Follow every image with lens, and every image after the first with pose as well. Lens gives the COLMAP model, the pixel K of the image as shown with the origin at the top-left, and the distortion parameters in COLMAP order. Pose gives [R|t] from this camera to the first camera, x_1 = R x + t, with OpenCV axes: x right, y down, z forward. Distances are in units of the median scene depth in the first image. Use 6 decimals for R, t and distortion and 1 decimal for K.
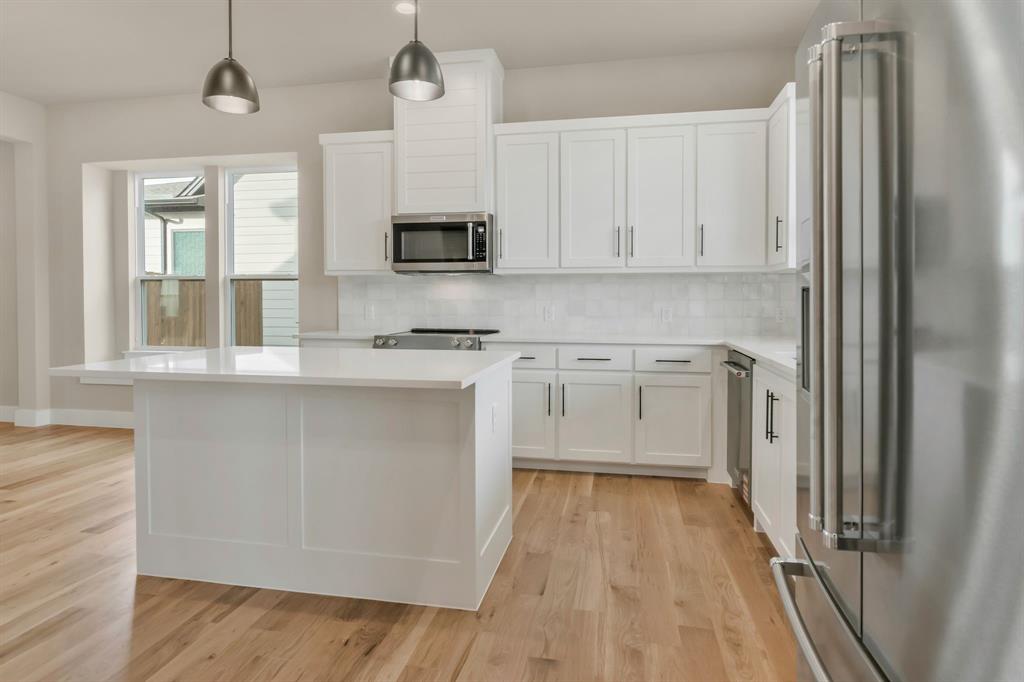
lens RADIAL K [[520.9, 0, 512.0], [0, 520.9, 309.6], [0, 0, 1]] dist [-0.001101, -0.000898]
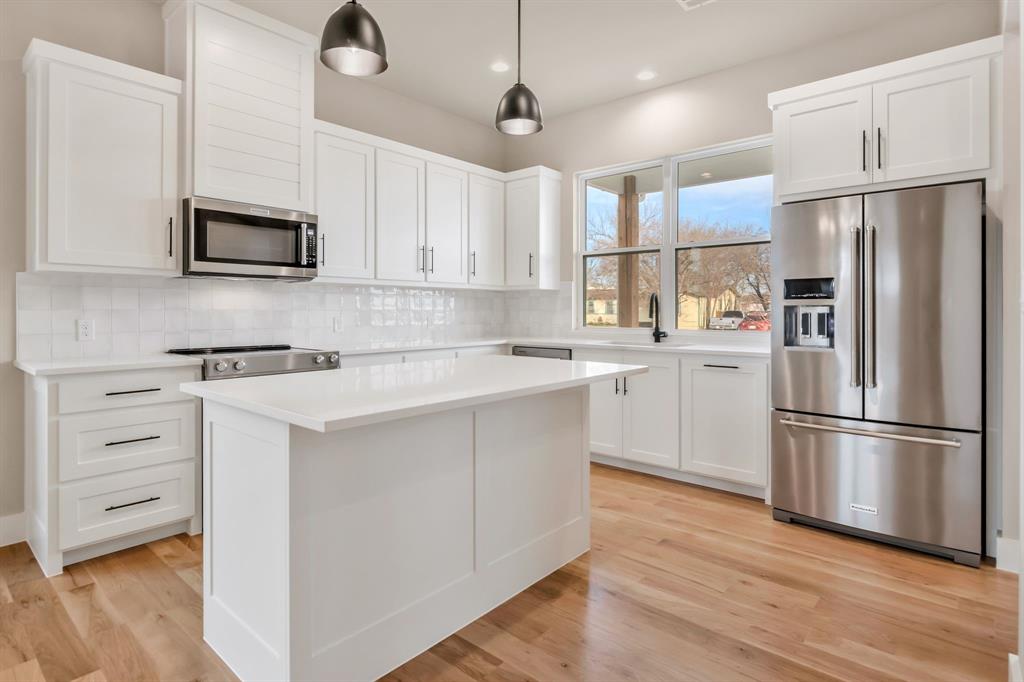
lens RADIAL K [[520.9, 0, 512.0], [0, 520.9, 309.6], [0, 0, 1]] dist [-0.001101, -0.000898]
pose [[0.528449, 0.000085, 0.848965, -0.651399], [0.017587, 0.999784, -0.011047, -0.004255], [-0.848783, 0.020768, 0.528333, 0.237586]]
